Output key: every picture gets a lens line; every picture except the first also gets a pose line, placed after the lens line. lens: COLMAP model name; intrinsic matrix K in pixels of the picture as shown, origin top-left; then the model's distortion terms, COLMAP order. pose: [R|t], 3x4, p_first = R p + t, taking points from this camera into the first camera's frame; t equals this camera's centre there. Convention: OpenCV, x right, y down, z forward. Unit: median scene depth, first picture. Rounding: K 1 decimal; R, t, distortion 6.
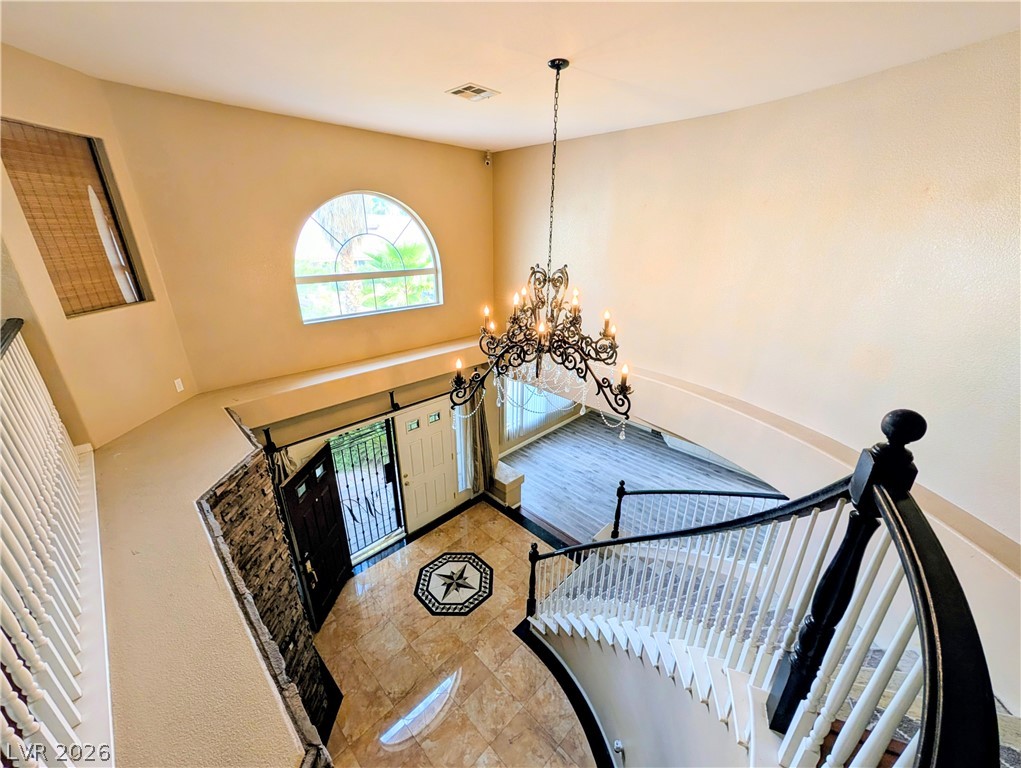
lens RADIAL K [[392.1, 0, 509.4], [0, 392.1, 389.5], [0, 0, 1]] dist [0.001884, -0.000364]
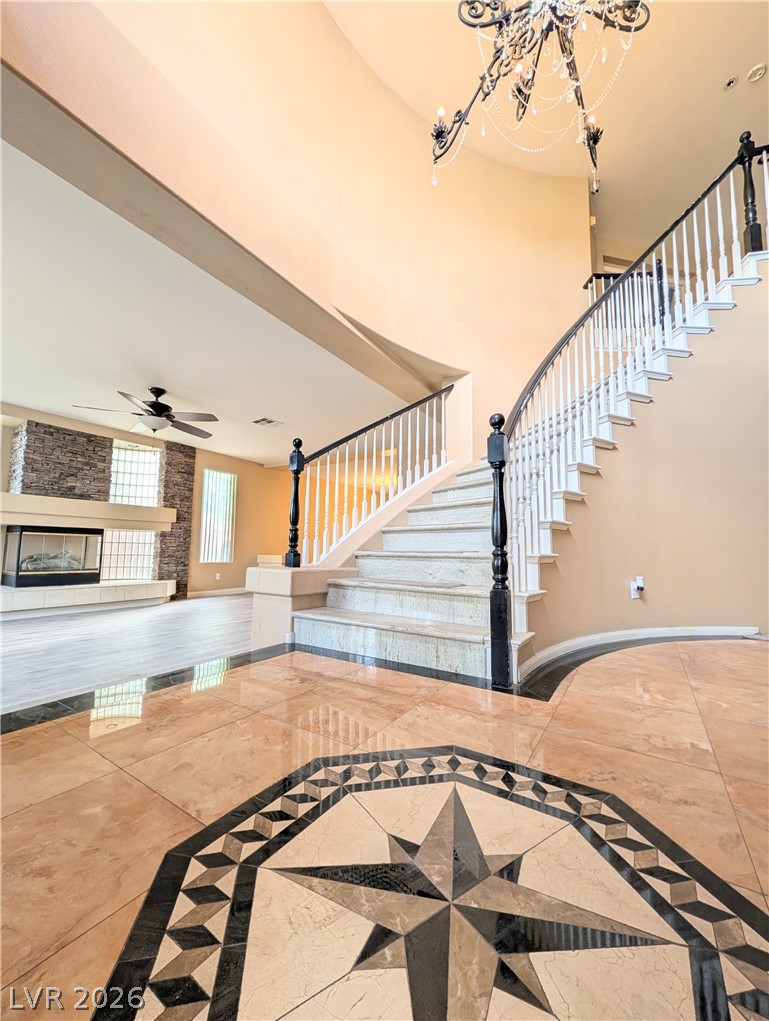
lens RADIAL K [[392.1, 0, 381.4], [0, 392.1, 512.4], [0, 0, 1]] dist [0.001884, -0.000364]
pose [[-0.198917, 0.083402, 0.976461, -0.272475], [0.351120, 0.936292, -0.008444, 0.370158], [-0.914957, 0.341175, -0.215529, 1.020351]]
